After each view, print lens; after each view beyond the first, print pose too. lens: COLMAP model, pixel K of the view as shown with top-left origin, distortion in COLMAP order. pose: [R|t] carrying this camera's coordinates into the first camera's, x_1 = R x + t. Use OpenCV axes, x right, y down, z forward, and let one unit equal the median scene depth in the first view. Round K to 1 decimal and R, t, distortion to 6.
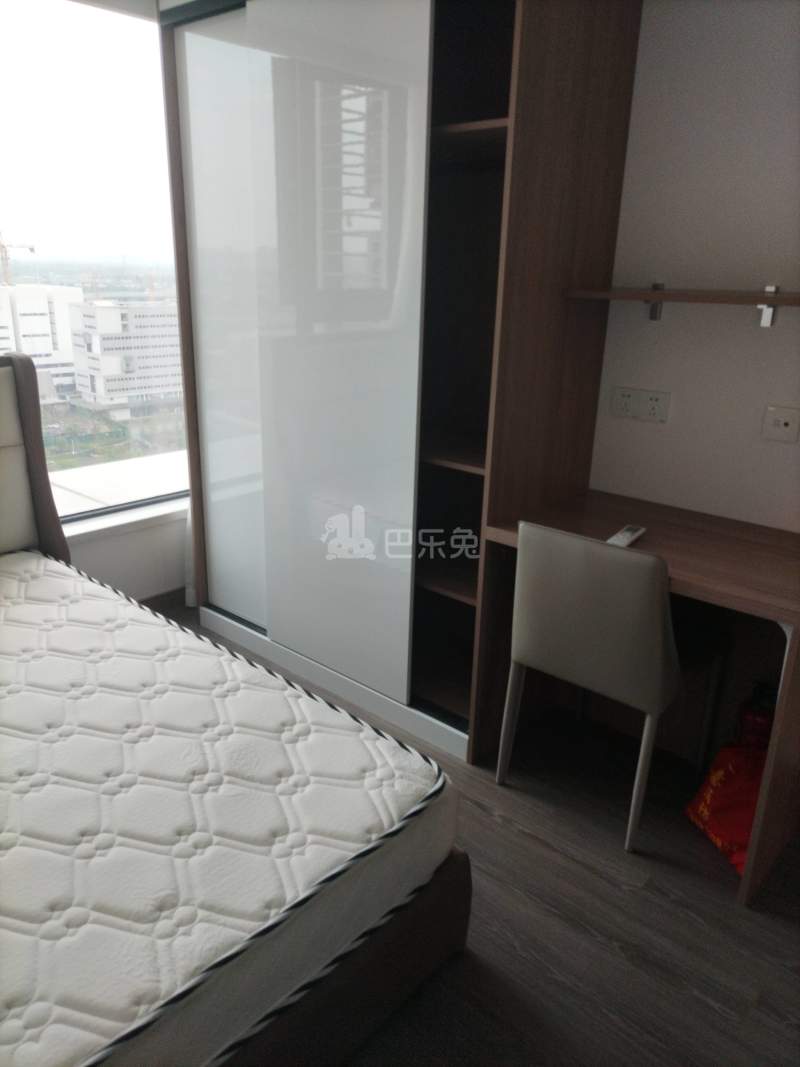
lens RADIAL K [[792.7, 0, 400.0], [0, 792.7, 533.5], [0, 0, 1]] dist [0.019093, -0.004254]
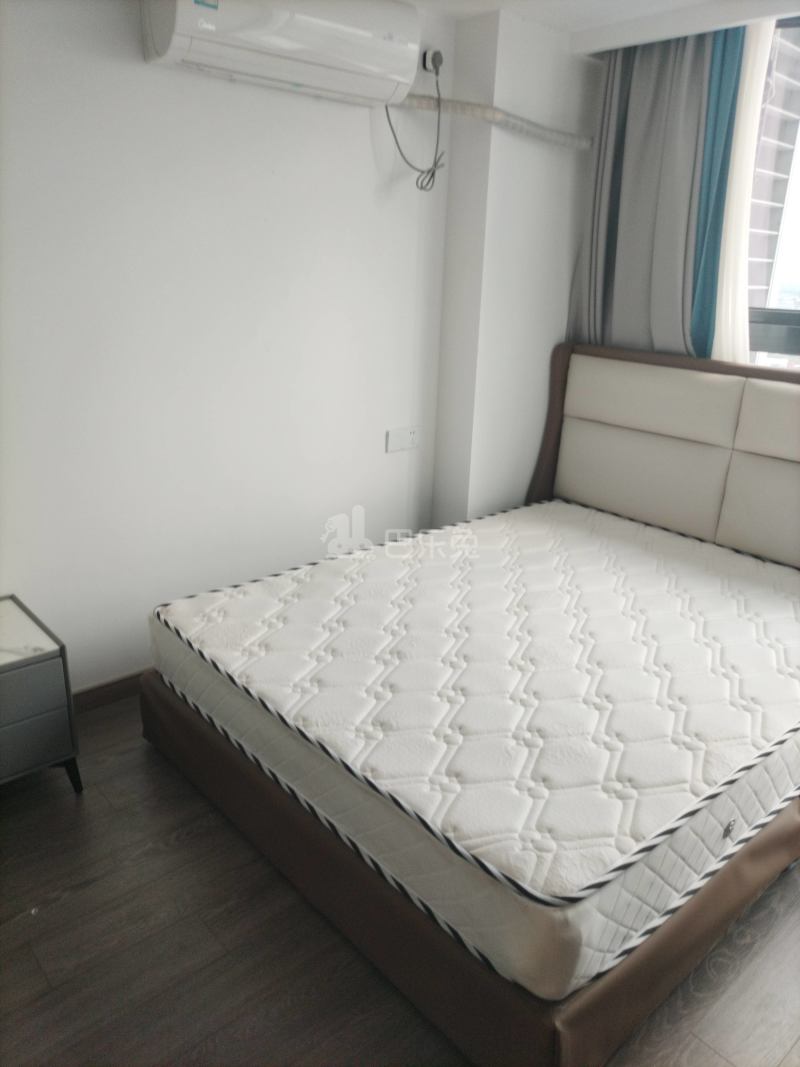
lens RADIAL K [[799.0, 0, 396.6], [0, 799.0, 529.0], [0, 0, 1]] dist [0.032519, -0.000656]
pose [[-0.119007, 0.293855, -0.948413, 0.534848], [-0.351999, 0.880673, 0.317036, -0.166456], [0.928404, 0.371570, -0.001369, 0.514093]]
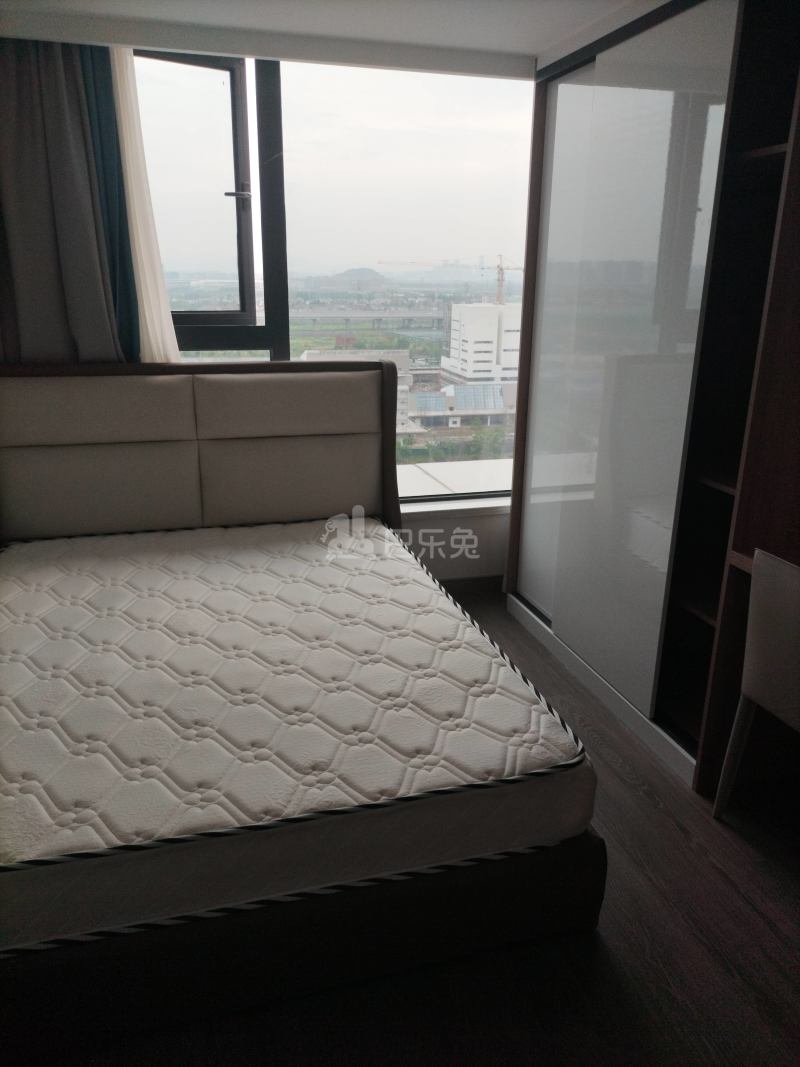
lens RADIAL K [[799.0, 0, 396.6], [0, 799.0, 529.0], [0, 0, 1]] dist [0.032519, -0.000656]
pose [[0.845655, 0.148048, -0.512786, 0.257865], [-0.162865, 0.986515, 0.016233, 0.016234], [0.508275, 0.069787, 0.858363, -0.066766]]
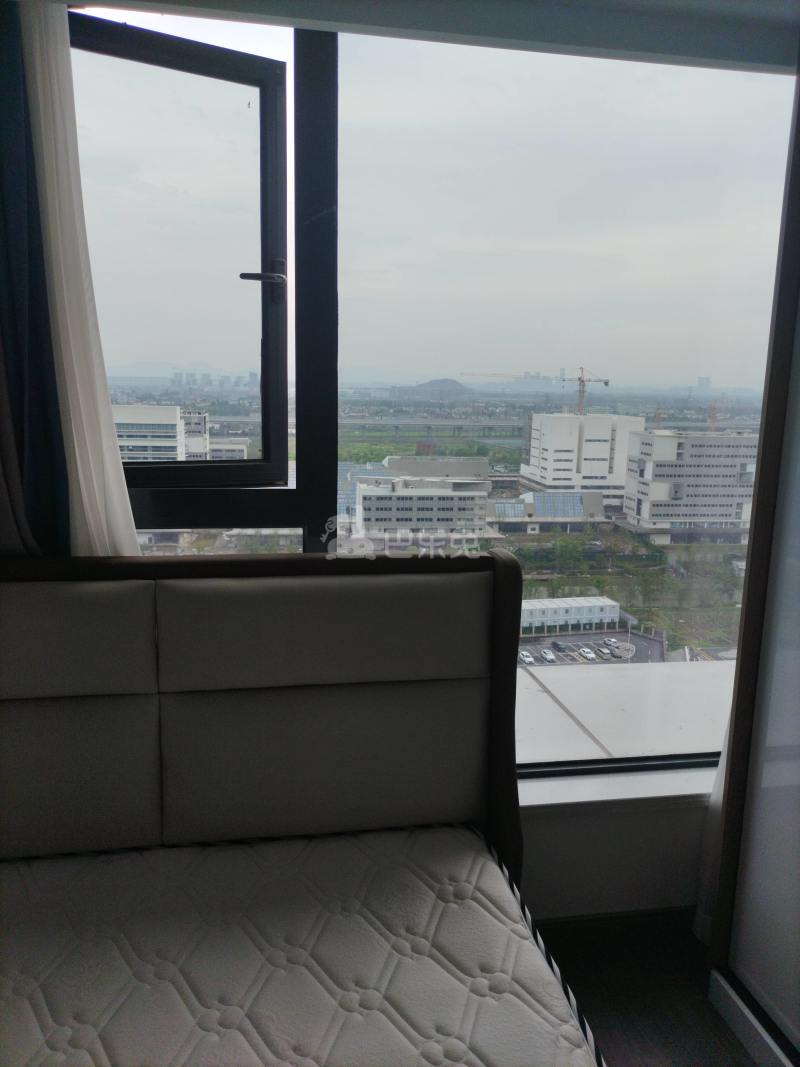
lens RADIAL K [[799.0, 0, 396.6], [0, 799.0, 529.0], [0, 0, 1]] dist [0.032519, -0.000656]
pose [[0.788247, 0.102436, -0.606773, -0.148608], [-0.198629, 0.975621, -0.093330, -0.190457], [0.582420, 0.194090, 0.789377, 0.446630]]
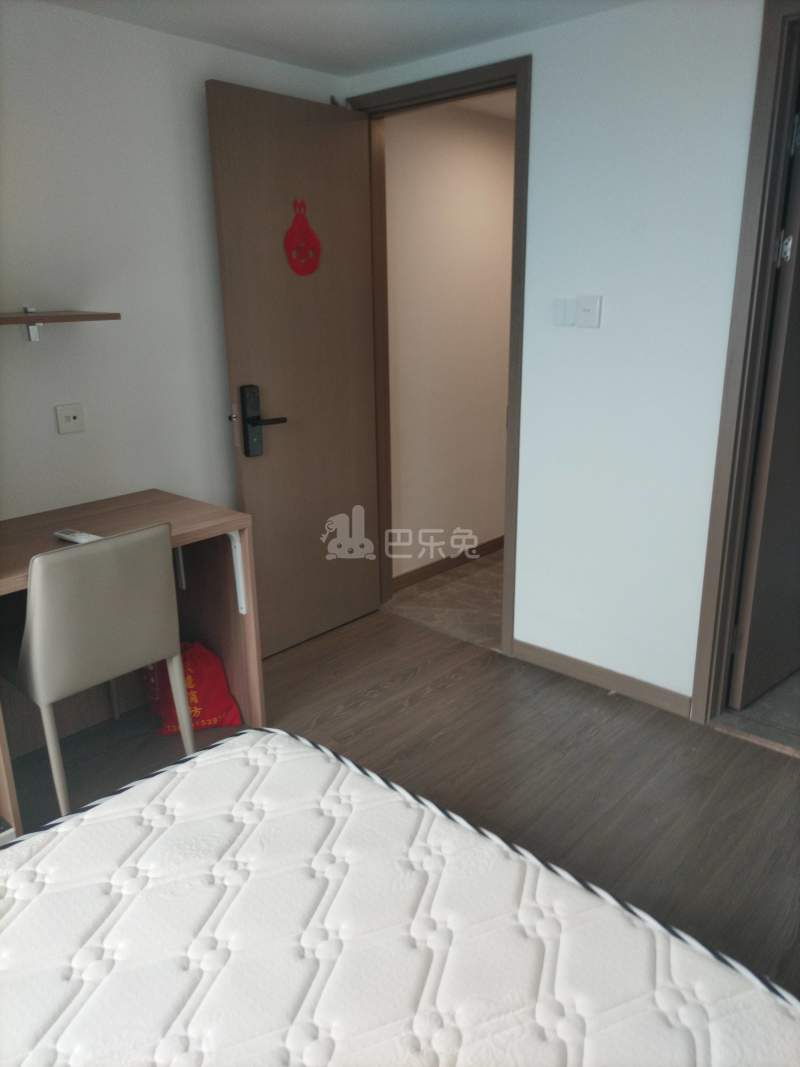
lens RADIAL K [[799.0, 0, 396.6], [0, 799.0, 529.0], [0, 0, 1]] dist [0.032519, -0.000656]
pose [[0.016908, -0.312096, 0.949900, -0.697057], [0.341418, 0.894735, 0.287894, -0.162645], [-0.939759, 0.319446, 0.121684, 0.419881]]
